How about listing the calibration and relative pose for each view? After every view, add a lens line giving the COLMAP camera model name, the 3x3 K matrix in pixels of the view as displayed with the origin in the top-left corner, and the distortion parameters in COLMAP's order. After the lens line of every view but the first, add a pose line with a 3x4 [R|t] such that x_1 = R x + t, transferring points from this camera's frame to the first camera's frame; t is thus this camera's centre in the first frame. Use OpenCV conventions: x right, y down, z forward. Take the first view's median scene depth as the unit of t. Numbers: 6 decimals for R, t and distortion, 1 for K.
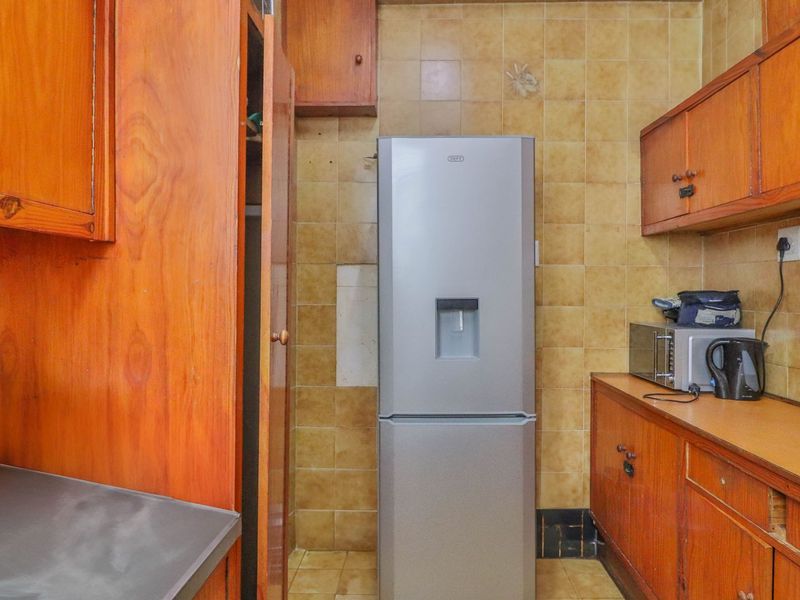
lens RADIAL K [[550.2, 0, 403.4], [0, 550.2, 288.5], [0, 0, 1]] dist [-0.005499, -0.008164]
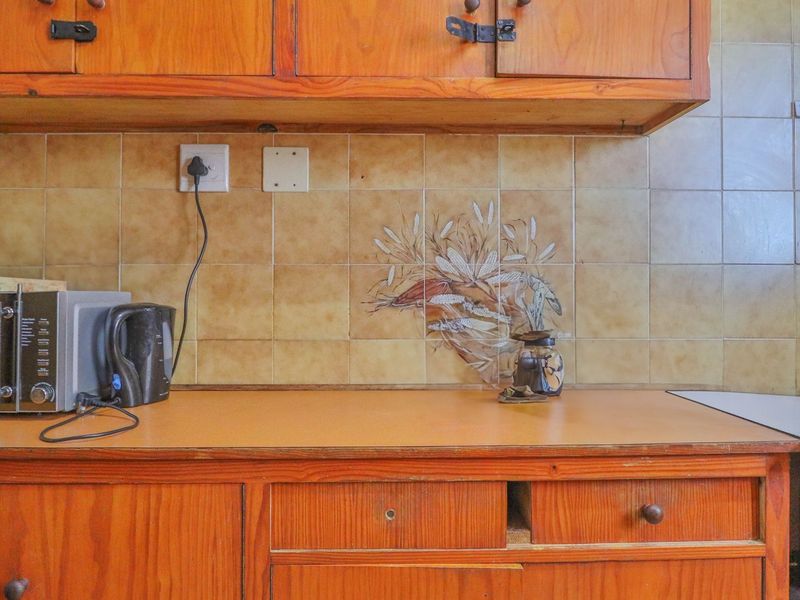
lens RADIAL K [[550.2, 0, 403.4], [0, 550.2, 288.5], [0, 0, 1]] dist [-0.005499, -0.008164]
pose [[-0.052452, -0.001176, 0.998623, -0.024594], [-0.010585, 0.999944, 0.000622, 0.072326], [-0.998567, -0.010538, -0.052462, 0.771098]]
